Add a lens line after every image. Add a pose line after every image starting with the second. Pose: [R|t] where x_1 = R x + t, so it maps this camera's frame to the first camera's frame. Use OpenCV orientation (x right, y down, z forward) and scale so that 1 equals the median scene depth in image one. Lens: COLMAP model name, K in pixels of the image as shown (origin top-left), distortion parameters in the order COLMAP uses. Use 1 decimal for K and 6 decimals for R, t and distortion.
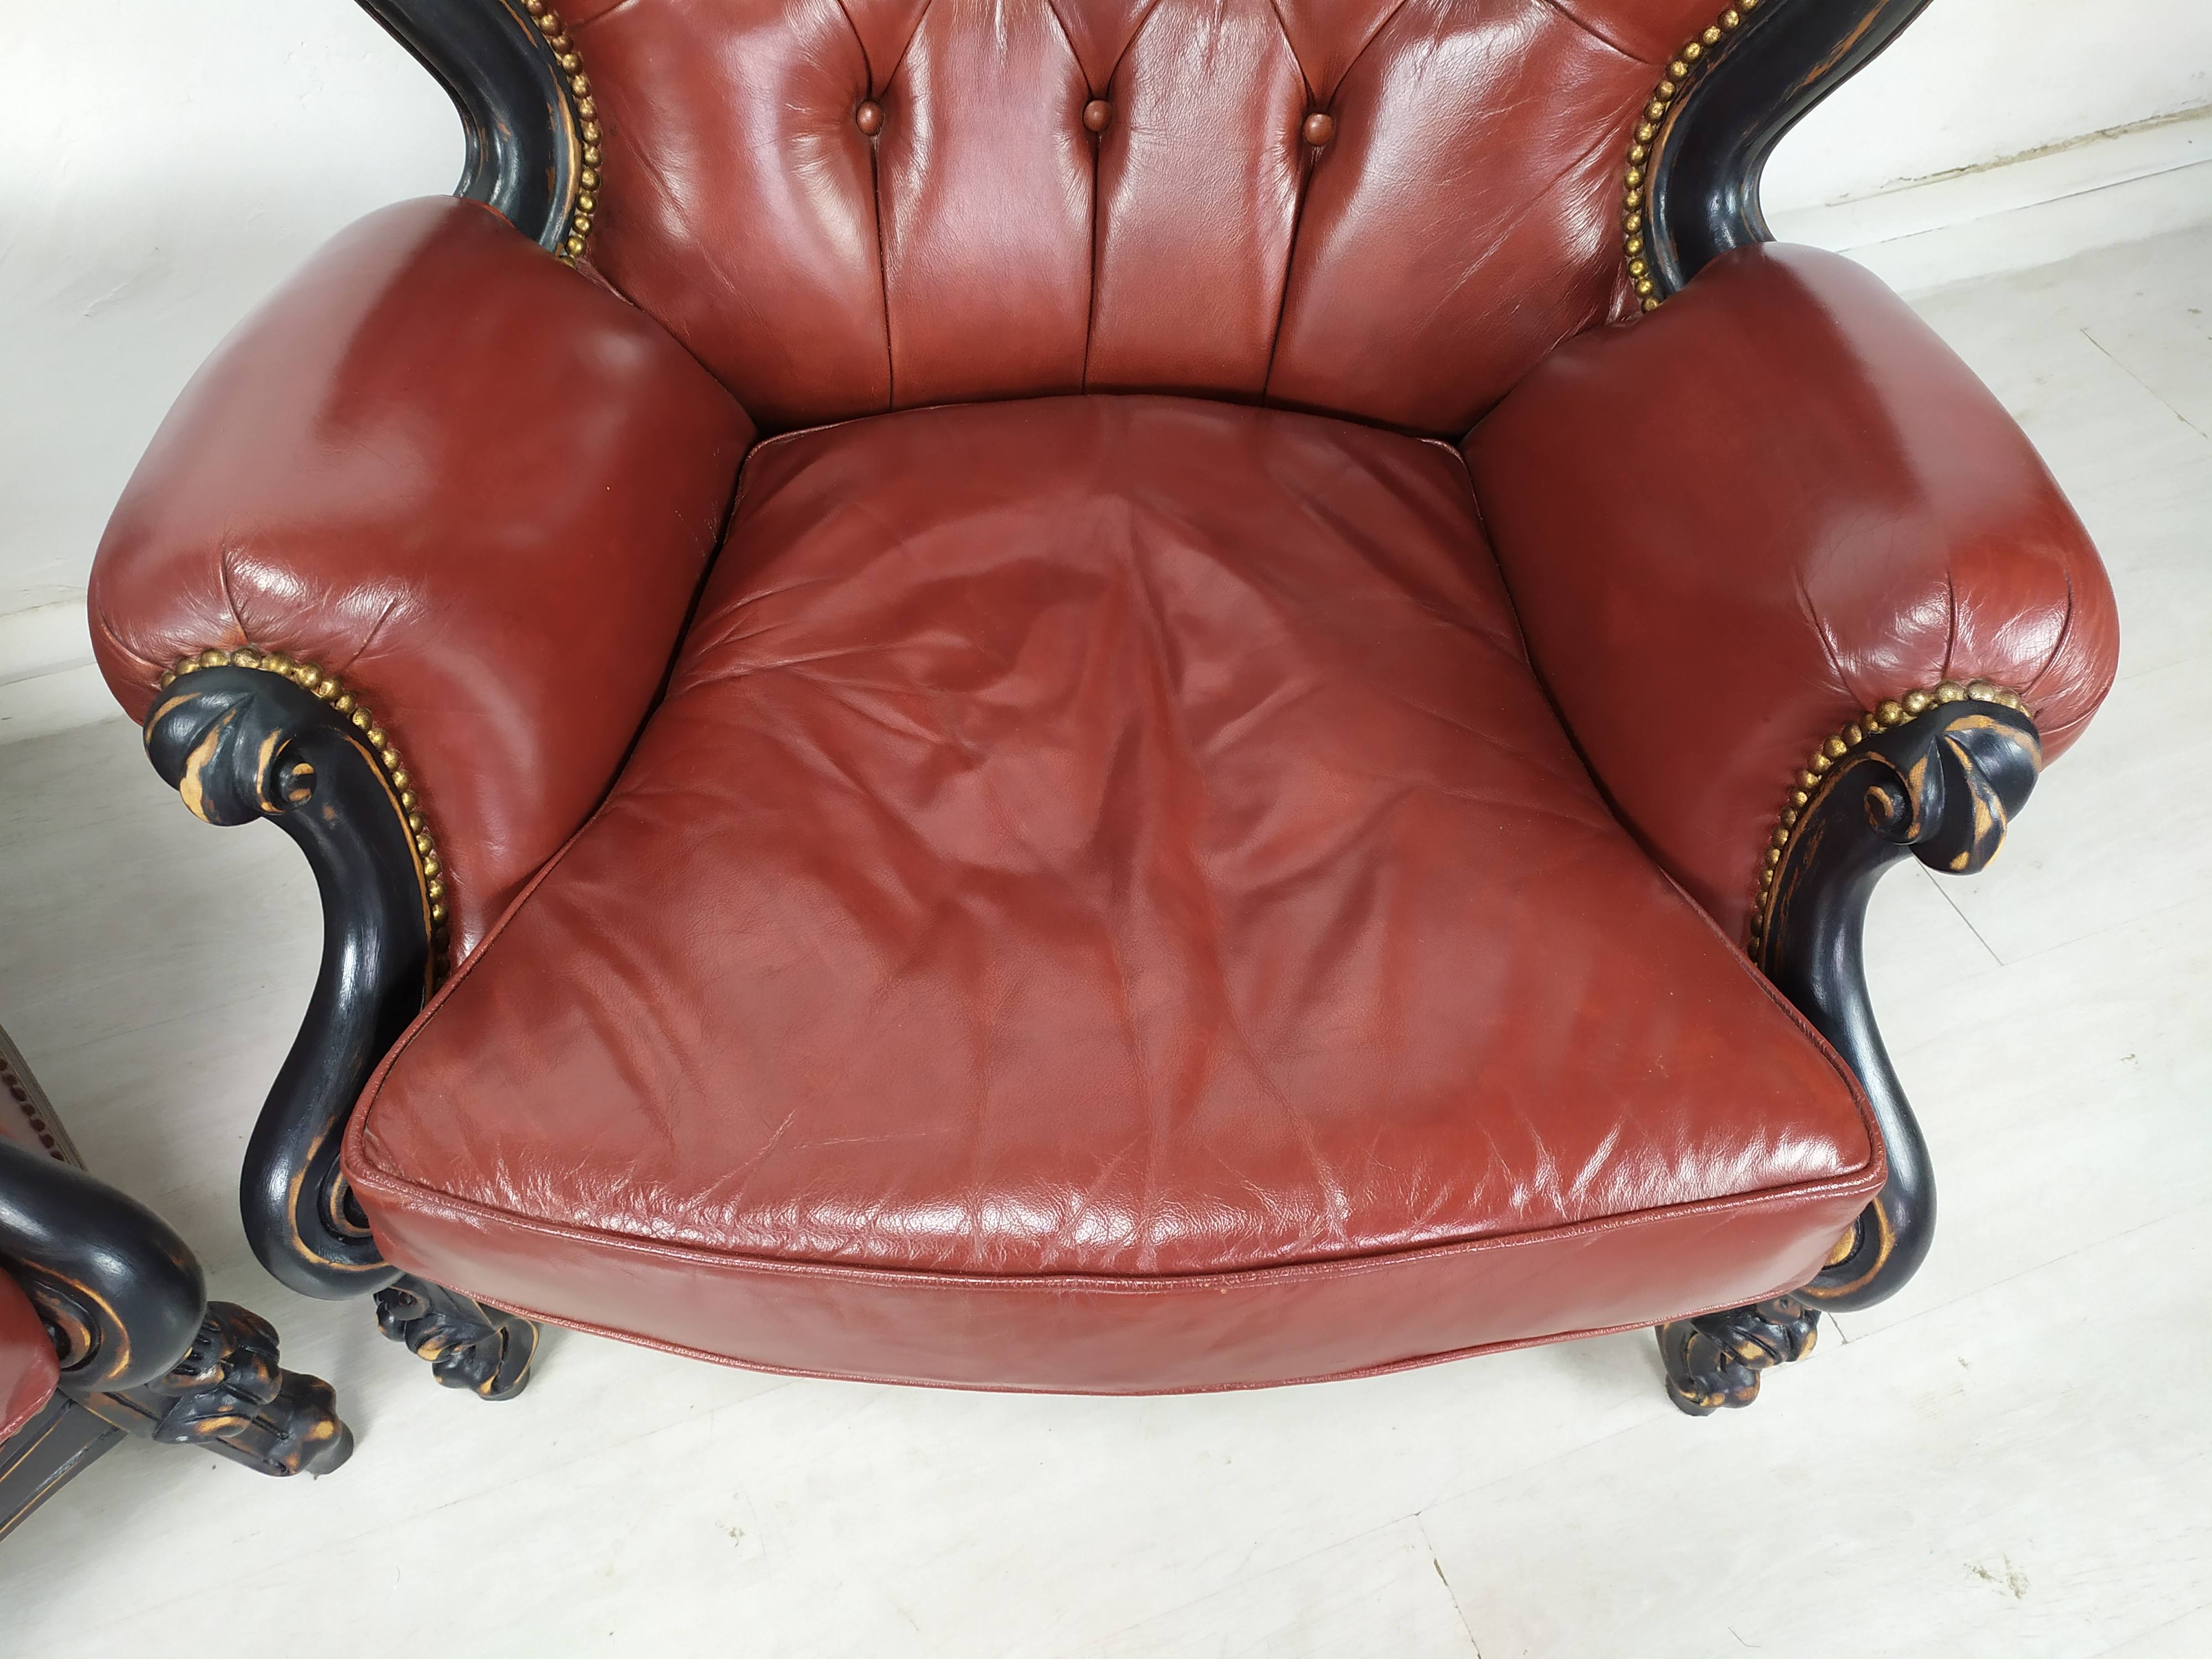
lens RADIAL K [[1600.9, 0, 1116.3], [0, 1600.9, 772.7], [0, 0, 1]] dist [0.102606, -0.139116]
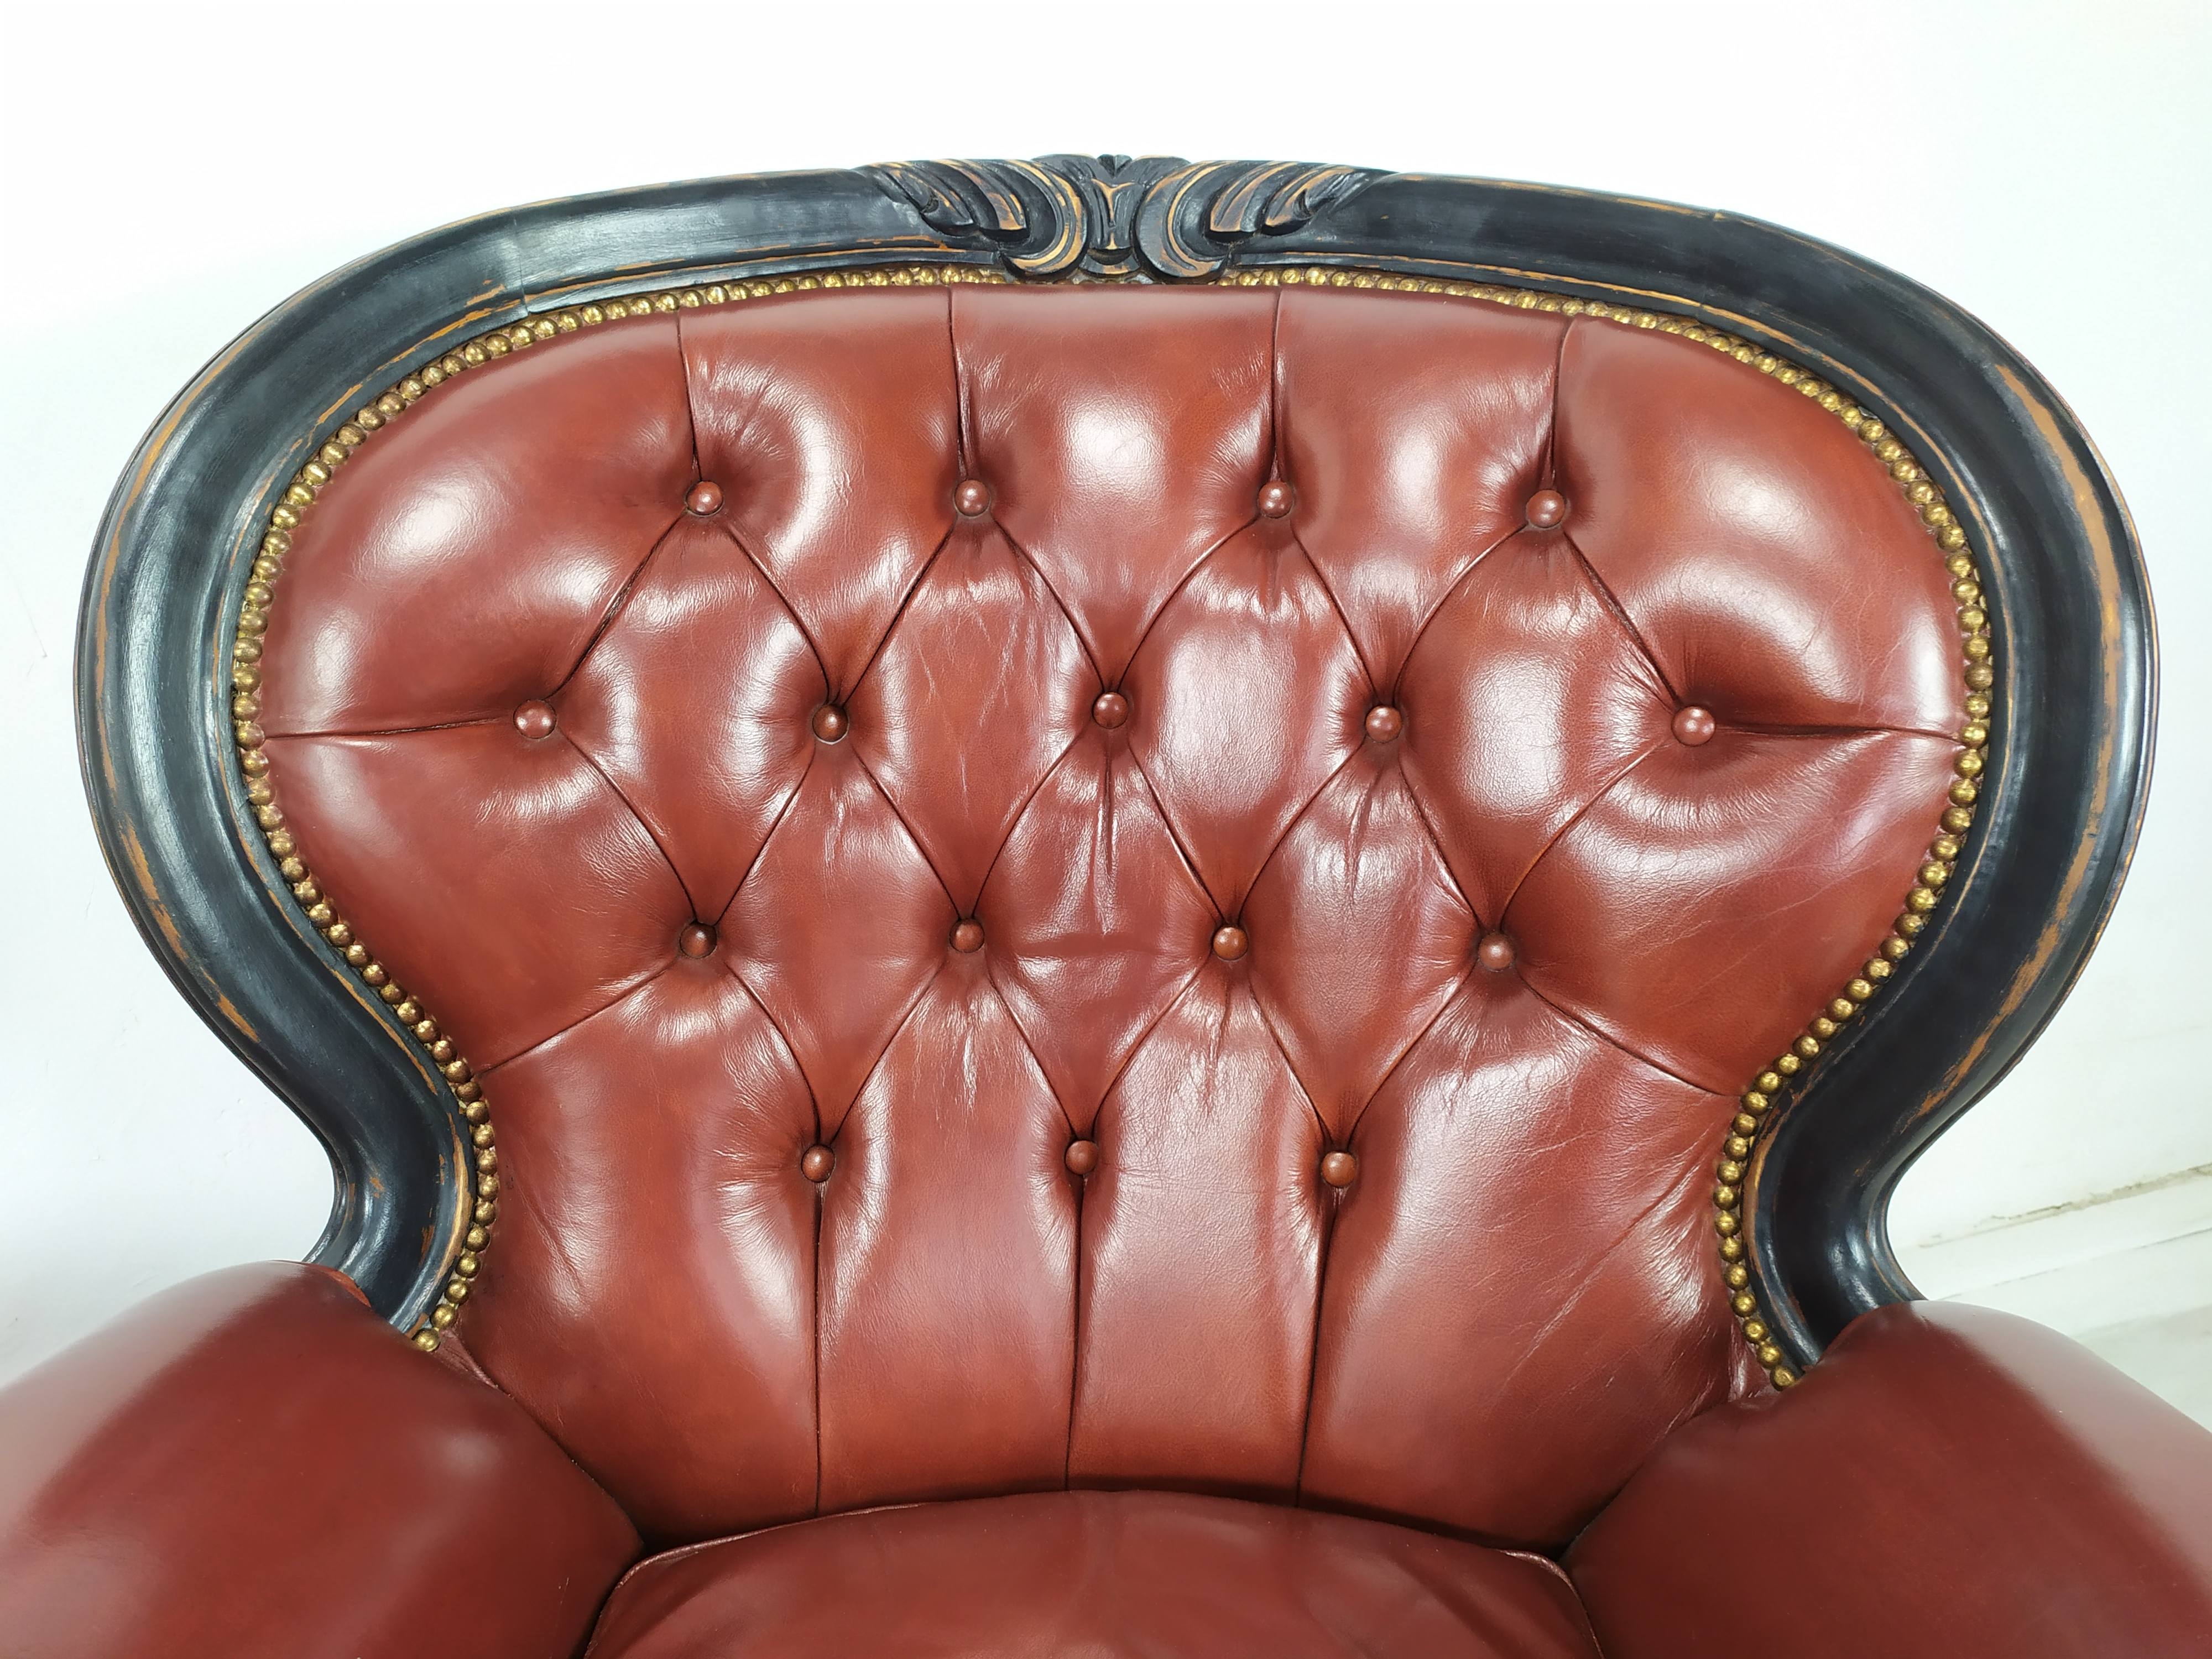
lens RADIAL K [[1550.2, 0, 1099.6], [0, 1550.2, 862.9], [0, 0, 1]] dist [0.016170, 0.002698]
pose [[0.999104, -0.019532, -0.037557, 0.033411], [-0.004047, 0.839062, -0.544021, -0.088072], [0.042138, 0.543685, 0.838231, 0.225622]]
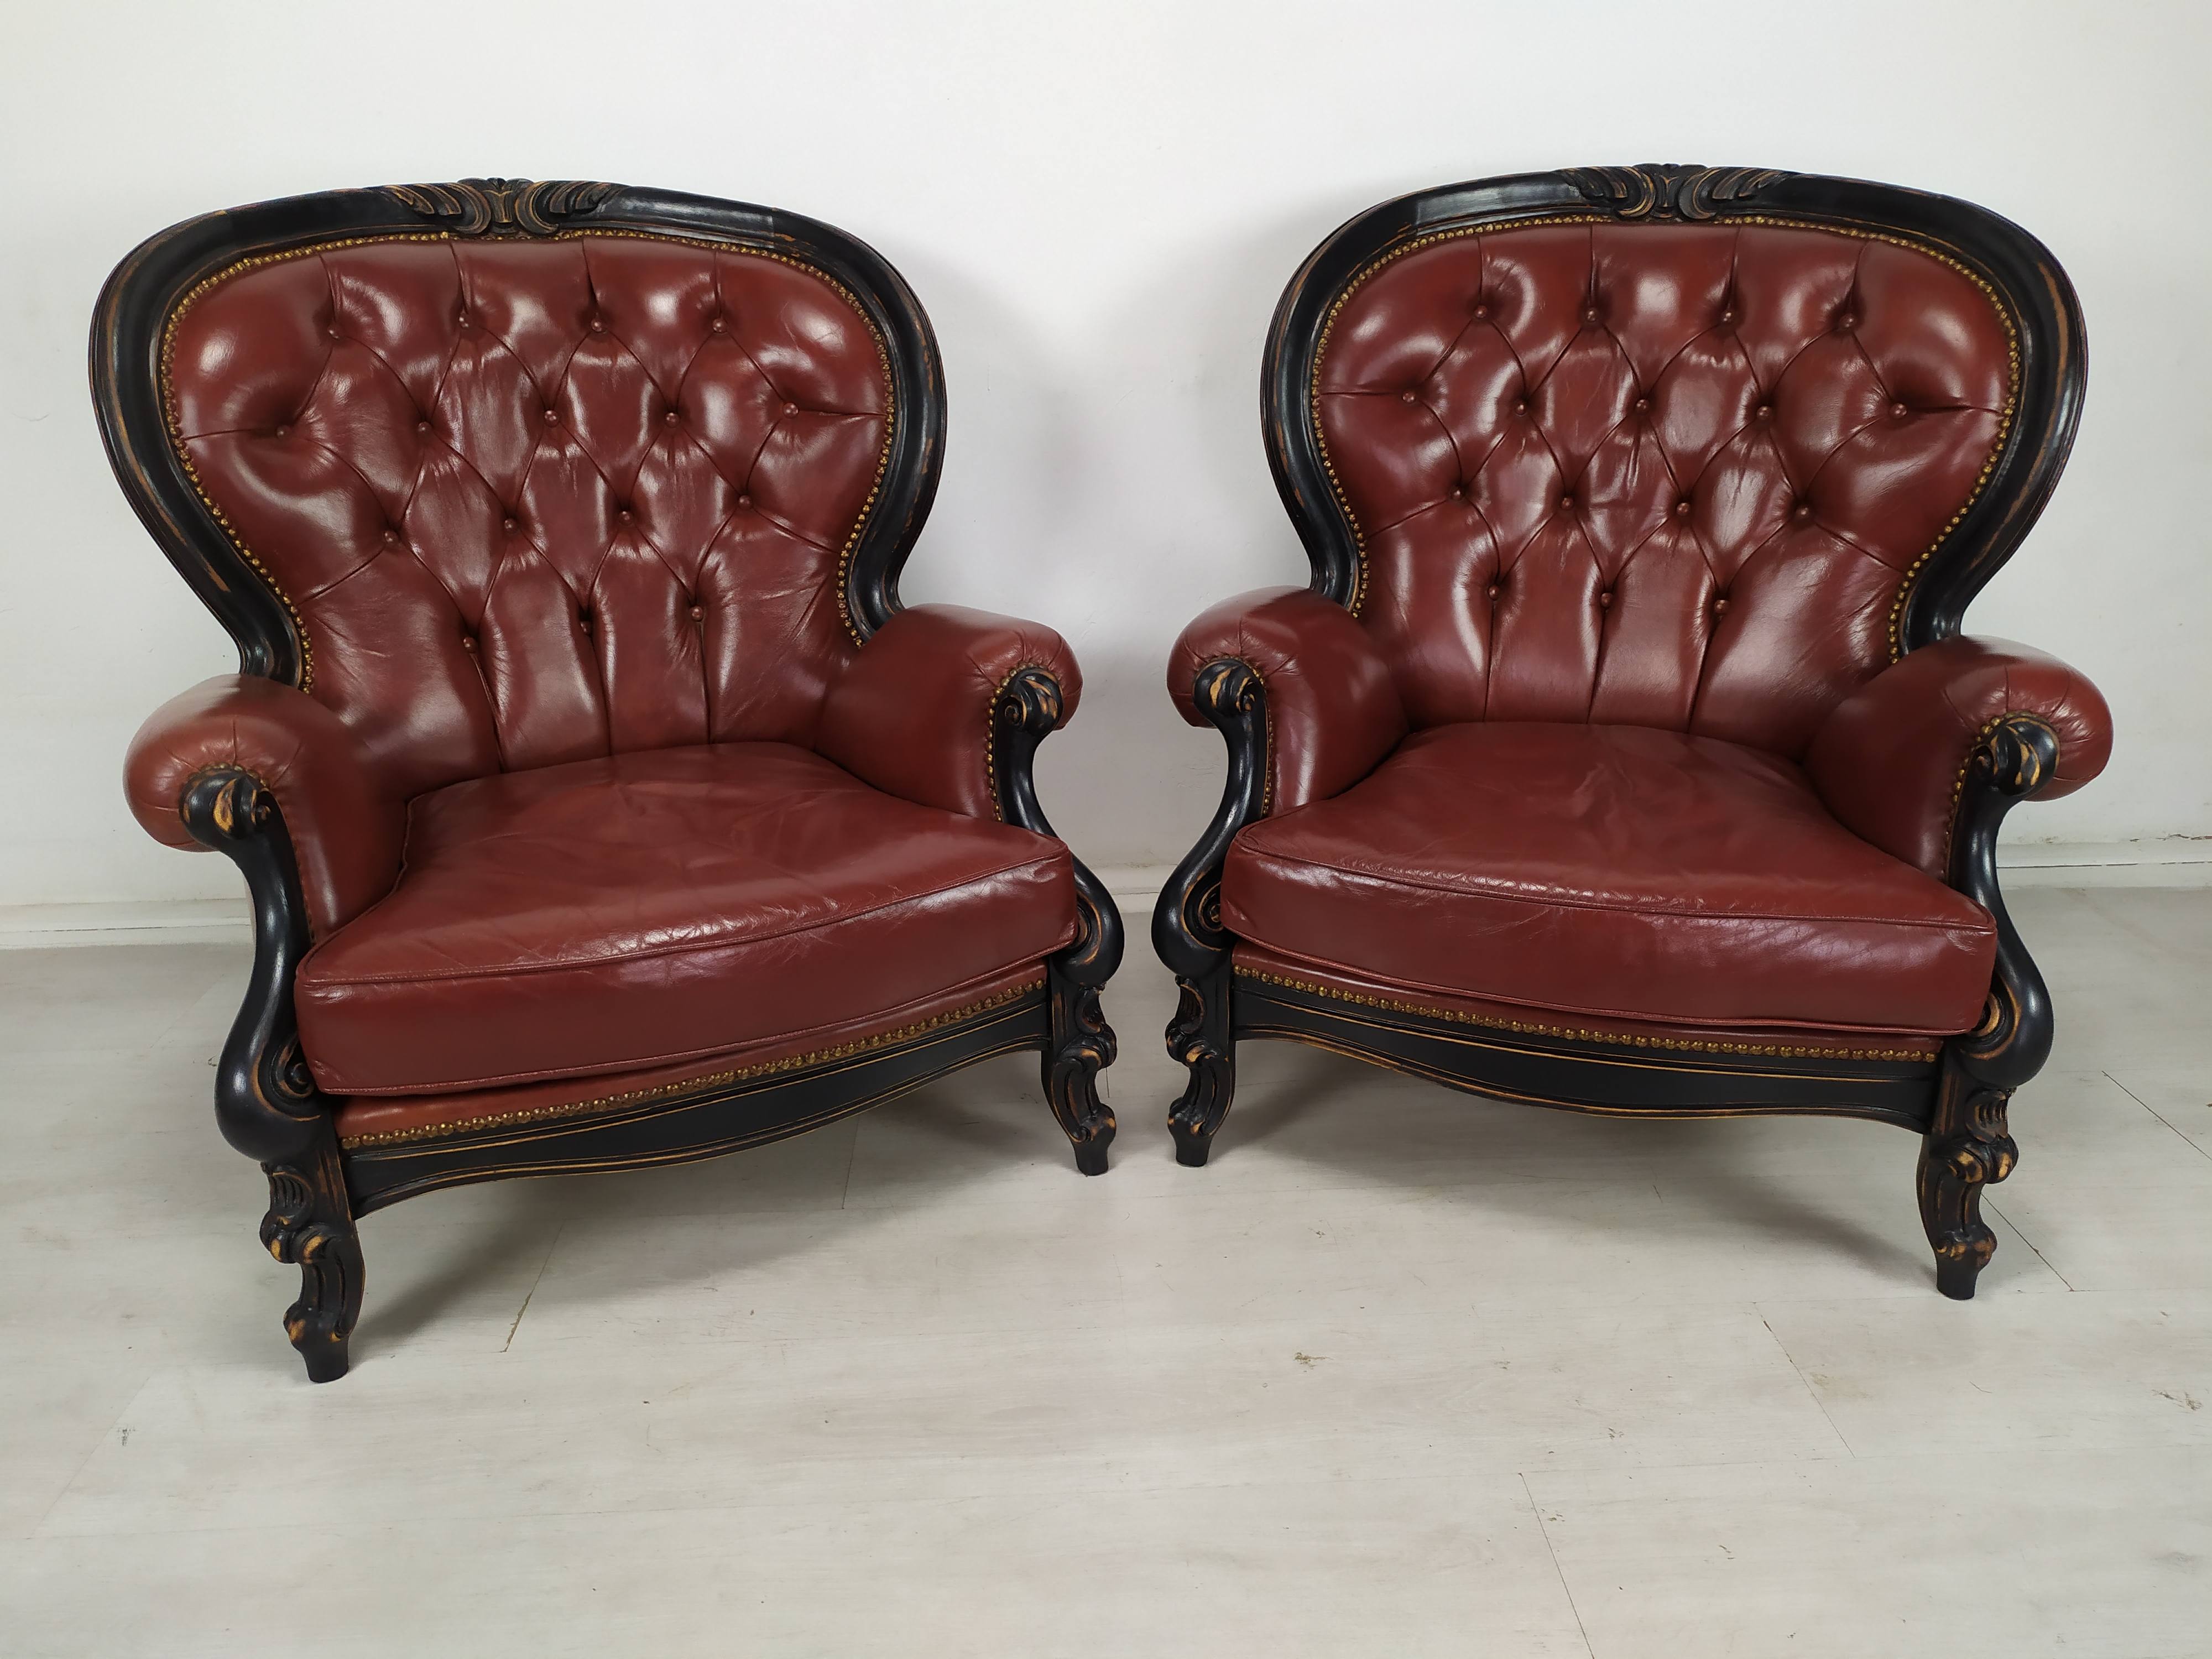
lens RADIAL K [[1531.8, 0, 1125.8], [0, 1531.8, 824.3], [0, 0, 1]] dist [0.003359, -0.001207]
pose [[0.950240, 0.088810, -0.298592, 0.013820], [-0.229226, 0.848401, -0.477149, 0.918158], [0.210950, 0.521851, 0.826542, -0.589833]]
